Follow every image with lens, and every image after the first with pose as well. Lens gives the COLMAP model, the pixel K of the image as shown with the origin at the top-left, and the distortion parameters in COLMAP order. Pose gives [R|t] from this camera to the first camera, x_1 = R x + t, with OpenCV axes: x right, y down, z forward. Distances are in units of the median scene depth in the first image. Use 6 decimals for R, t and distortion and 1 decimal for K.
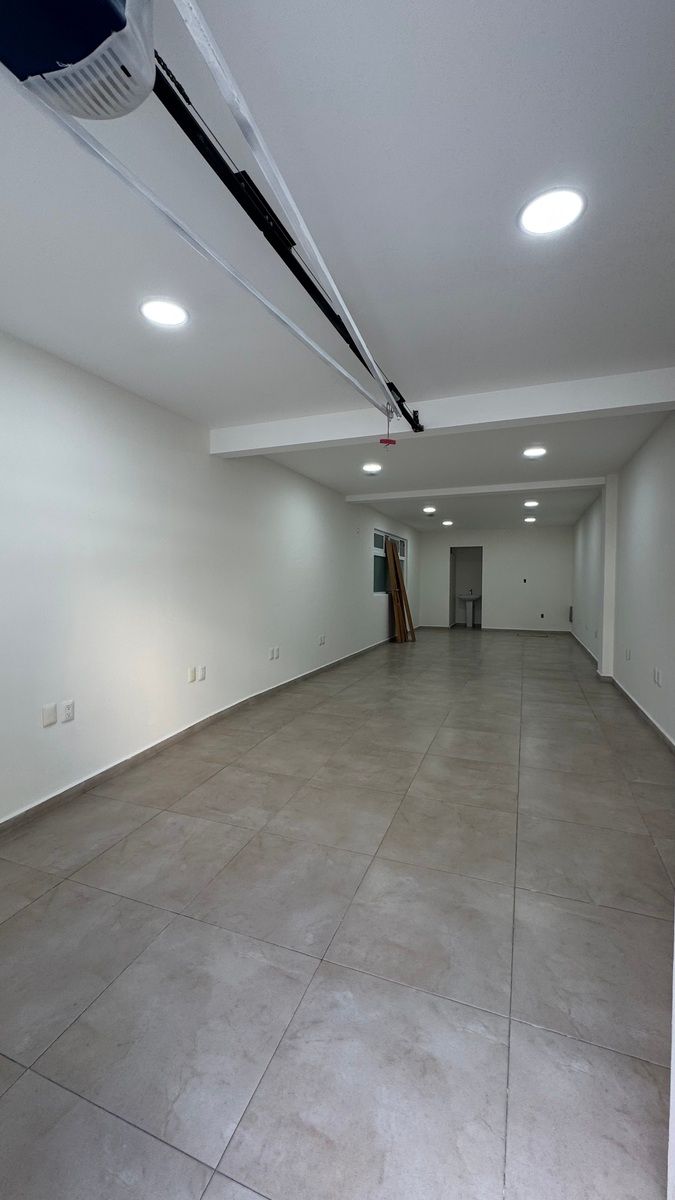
lens RADIAL K [[481.9, 0, 331.7], [0, 481.9, 599.8], [0, 0, 1]] dist [-0.003741, 0.000107]
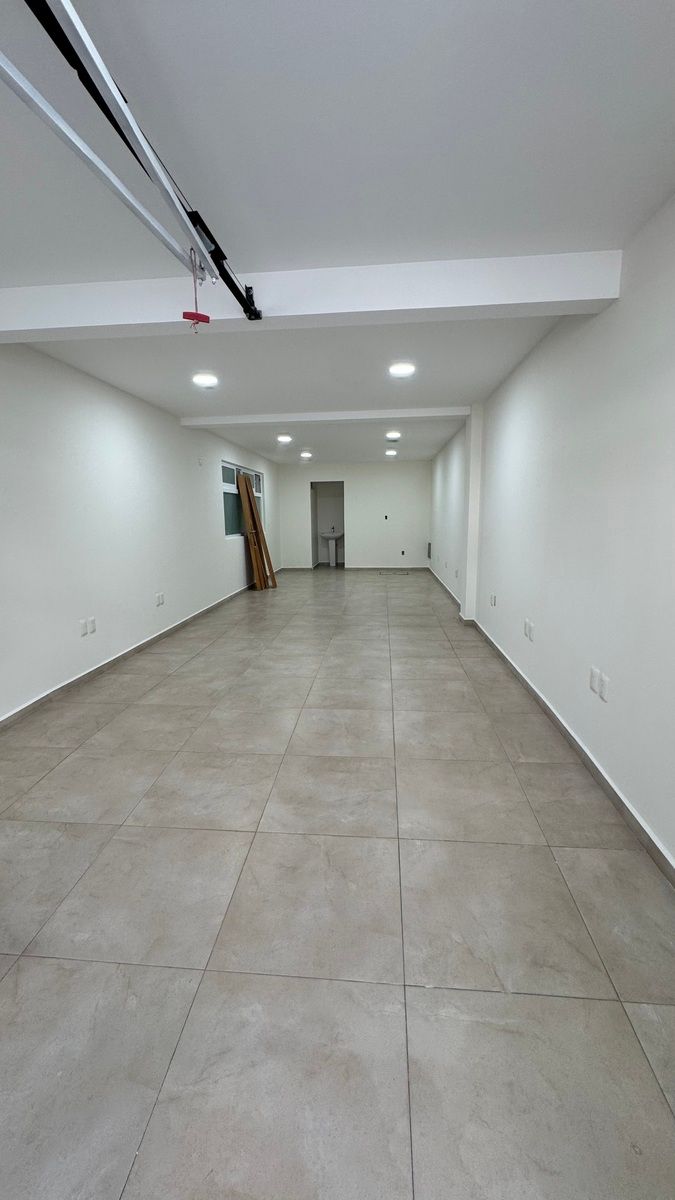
lens RADIAL K [[481.9, 0, 339.5], [0, 481.9, 596.5], [0, 0, 1]] dist [-0.003741, 0.000107]
pose [[0.956847, -0.063810, 0.283501, 0.062801], [0.026737, 0.990787, 0.132762, -0.034519], [-0.289361, -0.119453, 0.949737, 0.213409]]
